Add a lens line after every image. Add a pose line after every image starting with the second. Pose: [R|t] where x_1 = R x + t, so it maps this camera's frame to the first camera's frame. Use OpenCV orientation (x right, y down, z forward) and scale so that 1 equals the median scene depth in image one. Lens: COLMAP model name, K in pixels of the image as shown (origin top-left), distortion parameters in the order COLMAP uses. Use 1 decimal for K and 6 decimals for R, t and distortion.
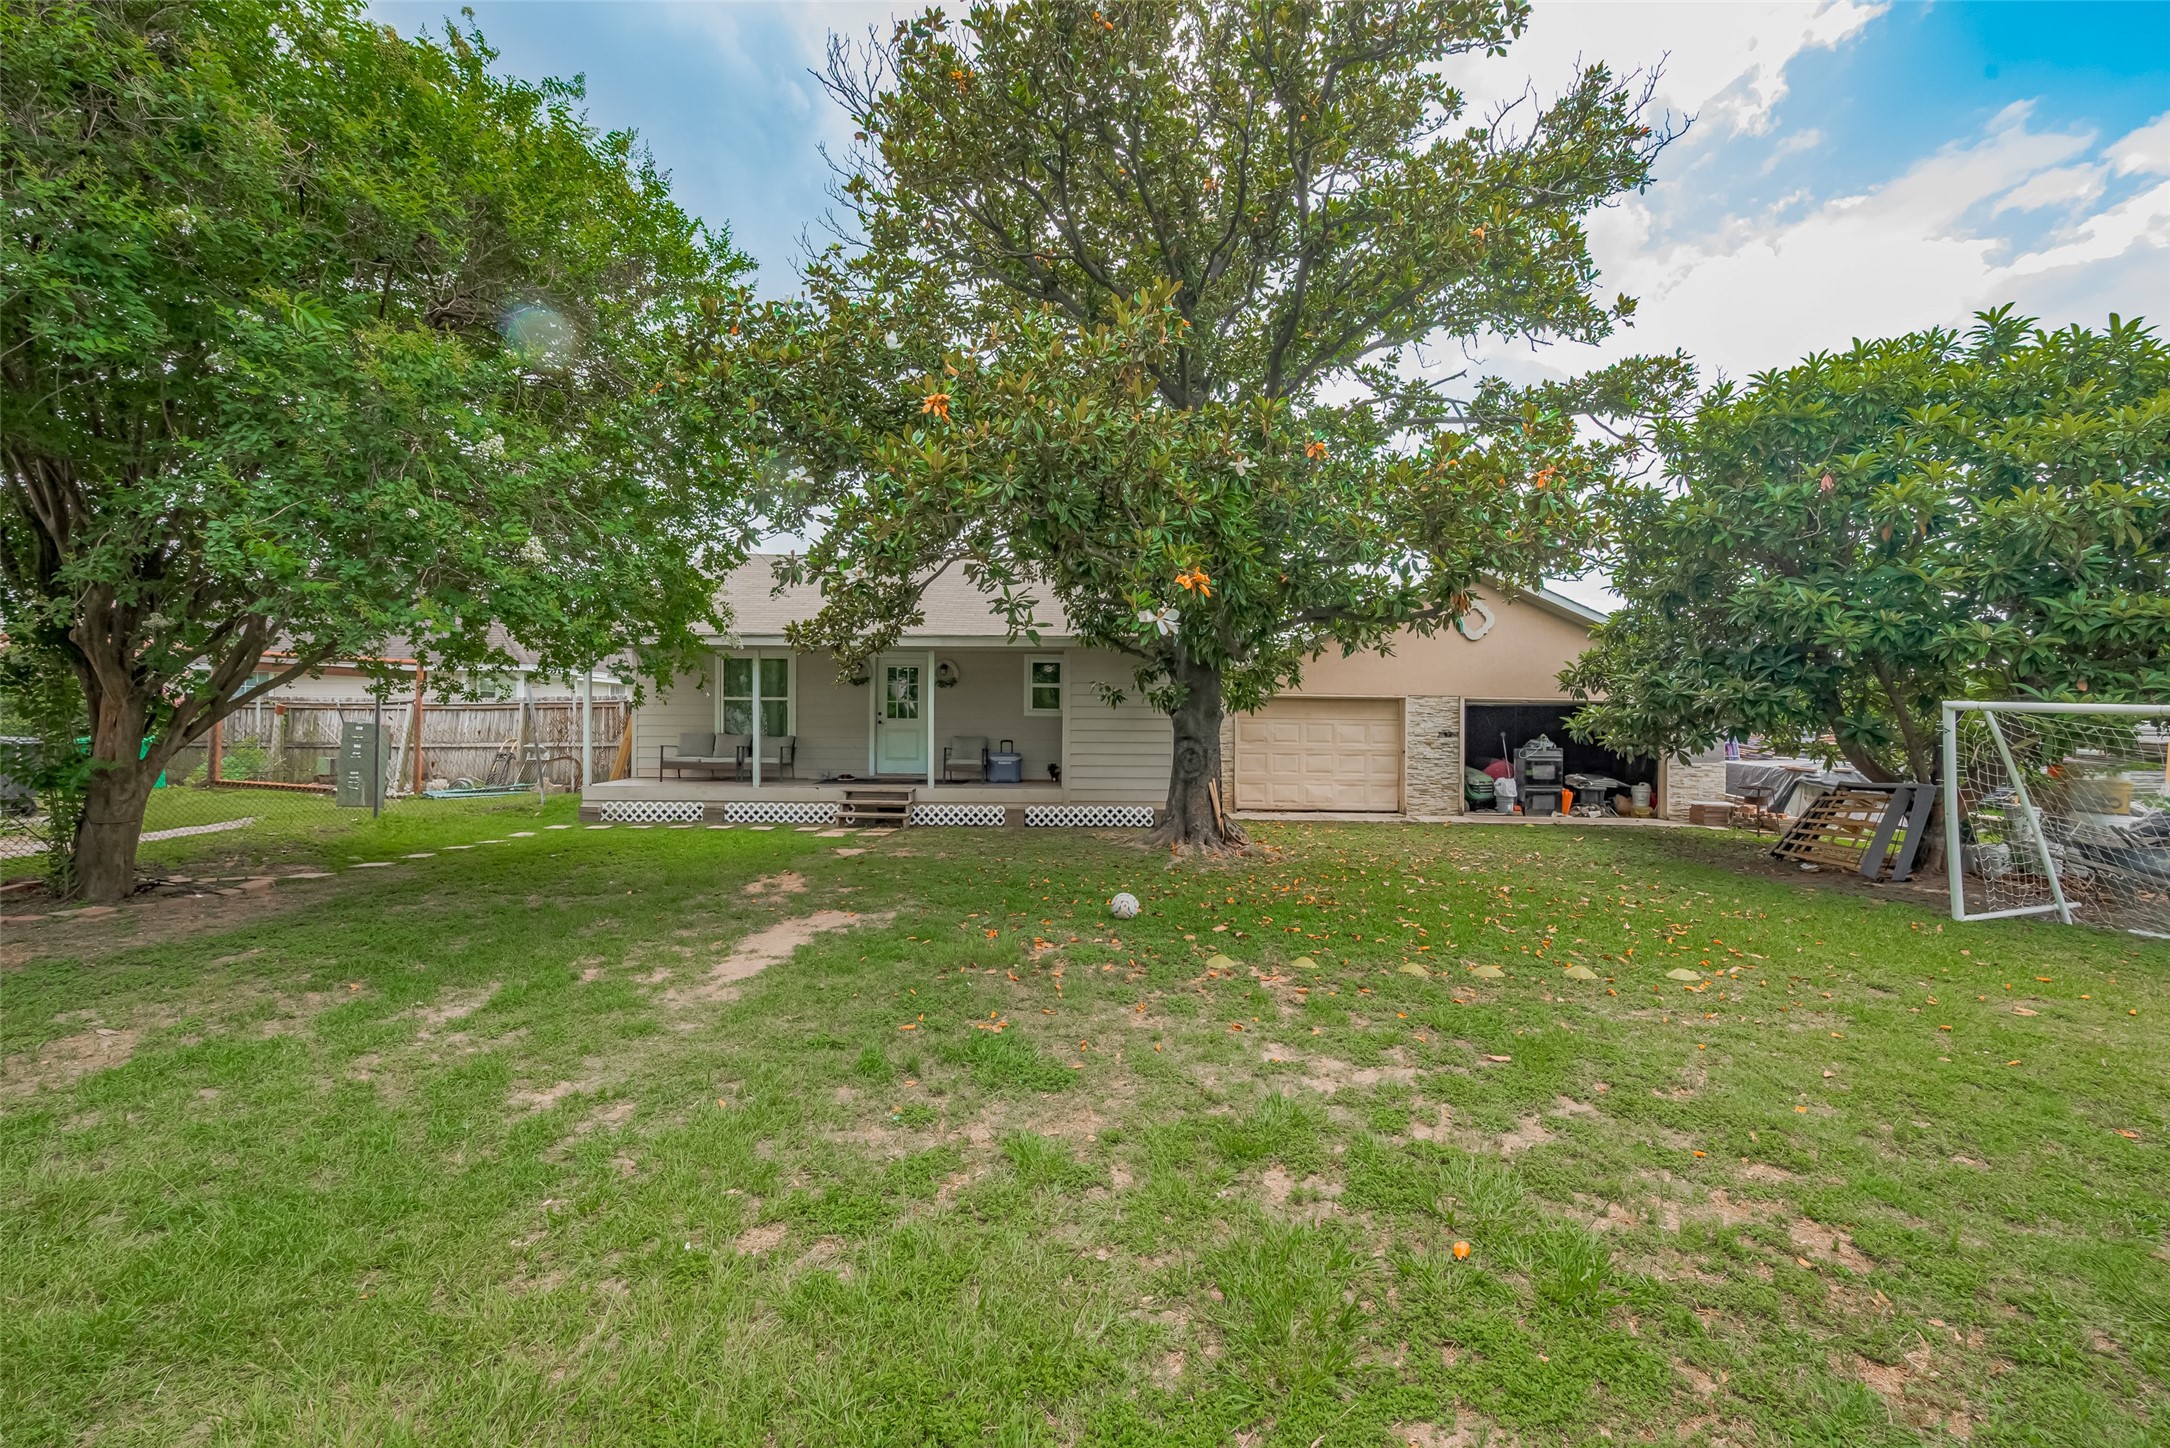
lens RADIAL K [[869.4, 0, 1087.9], [0, 869.4, 721.2], [0, 0, 1]] dist [-0.001076, -0.000012]
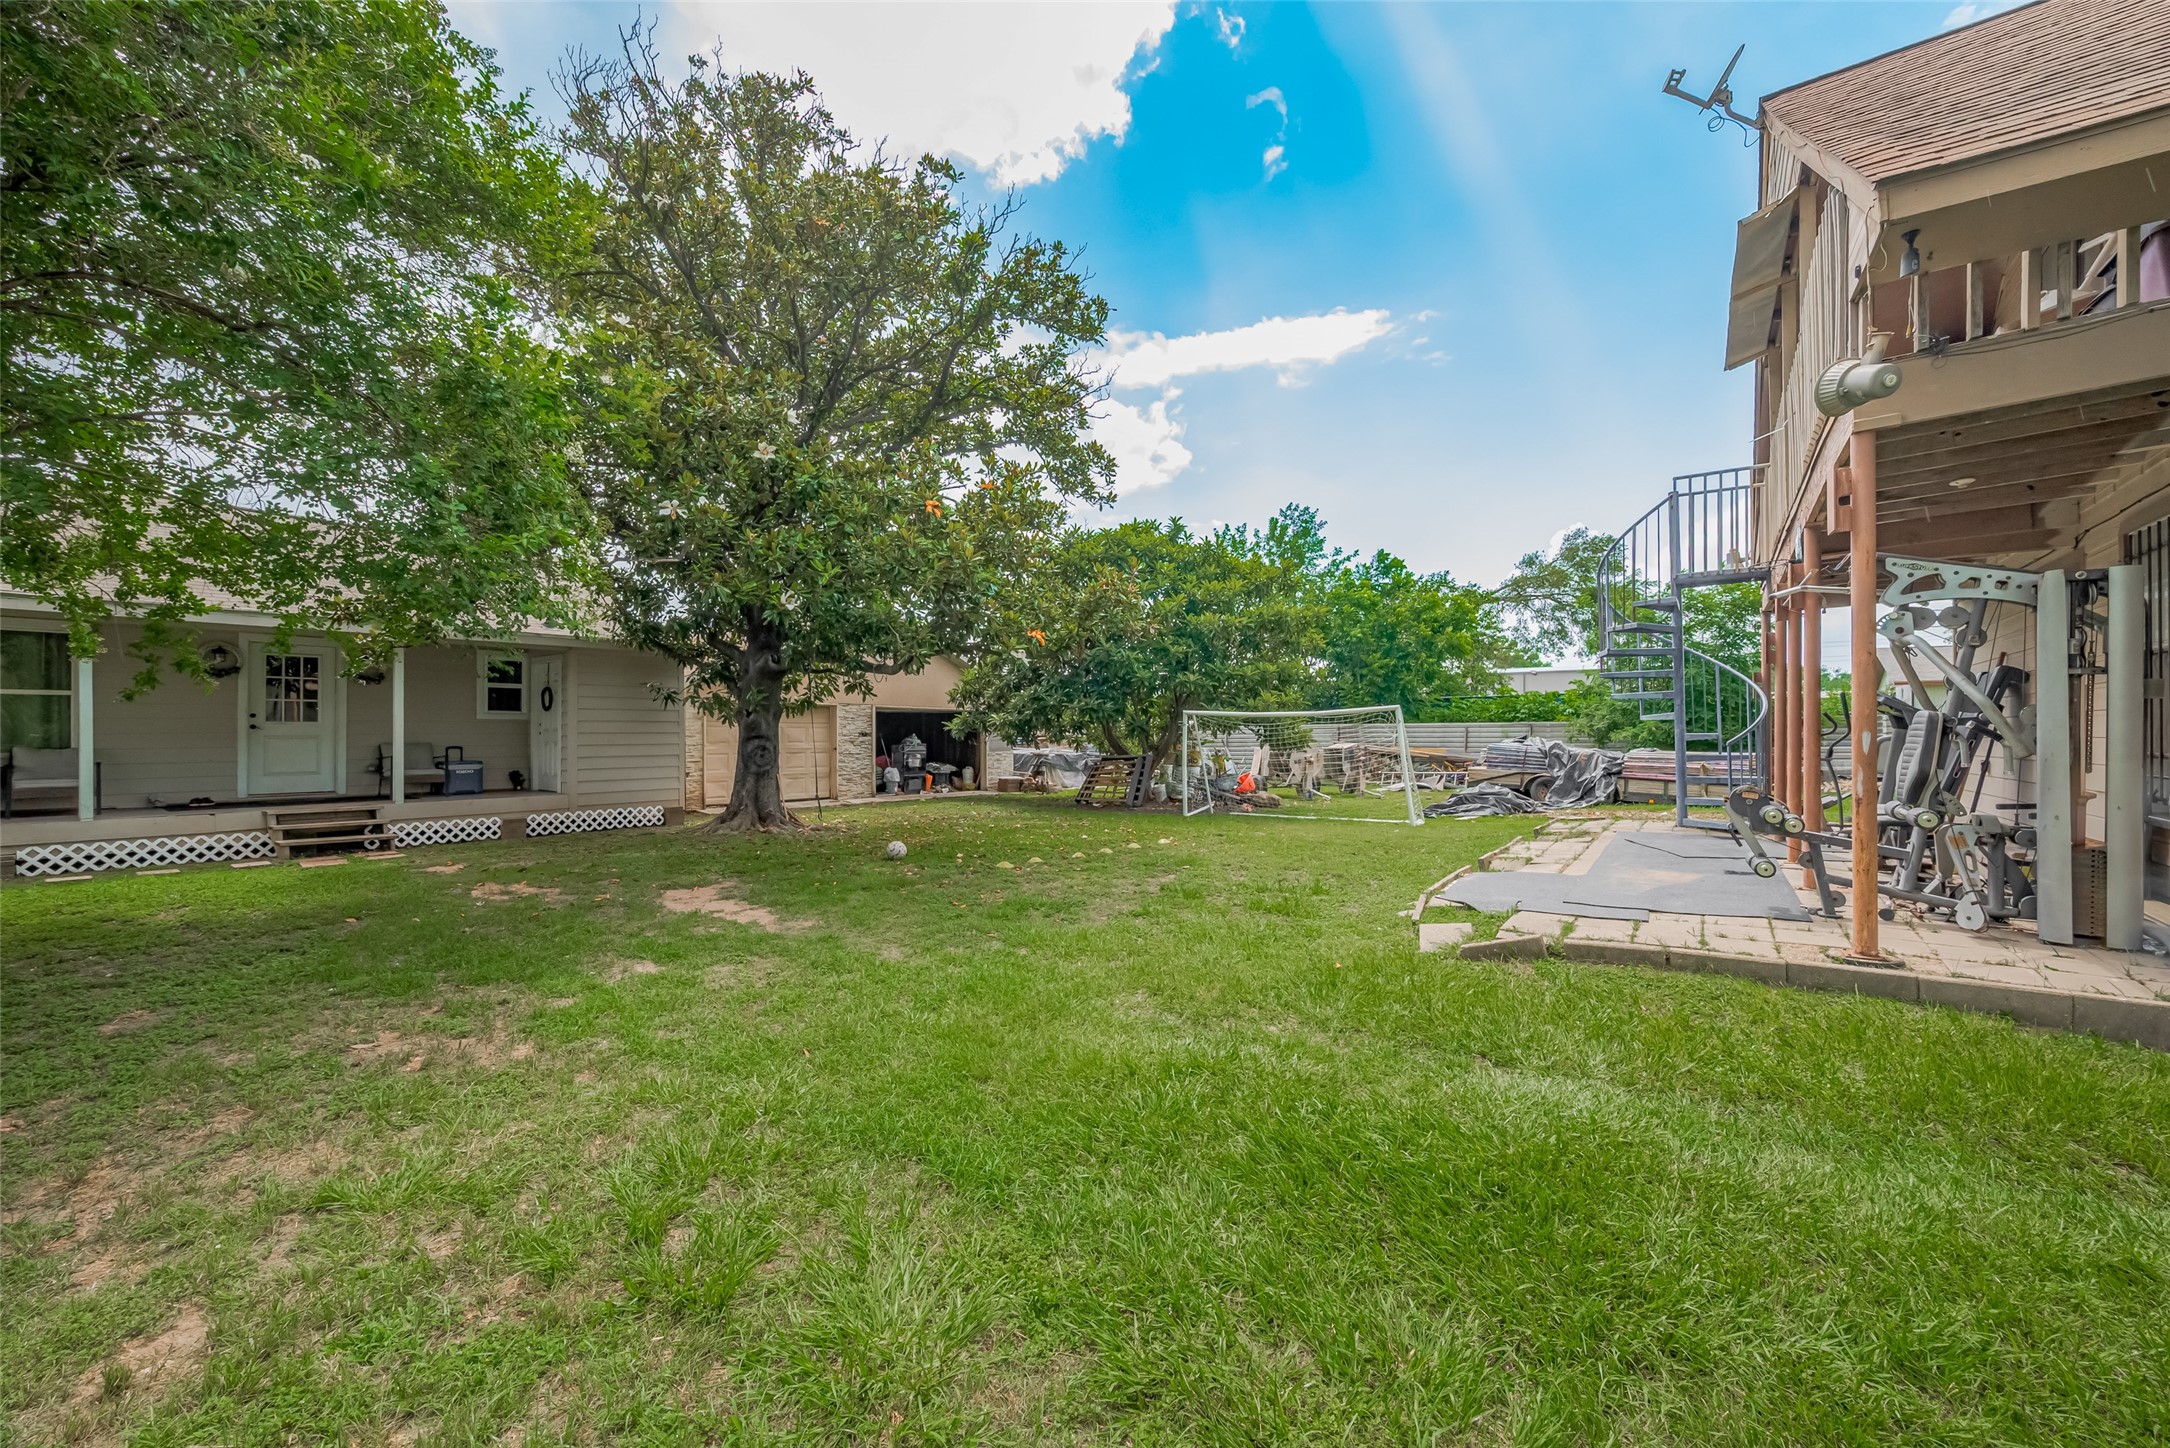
lens RADIAL K [[869.4, 0, 1087.9], [0, 869.4, 721.2], [0, 0, 1]] dist [-0.001076, -0.000012]
pose [[0.619126, 0.000688, 0.785291, -0.401816], [0.007768, 0.999945, -0.007000, 0.007263], [-0.785253, 0.010434, 0.619087, -0.052971]]
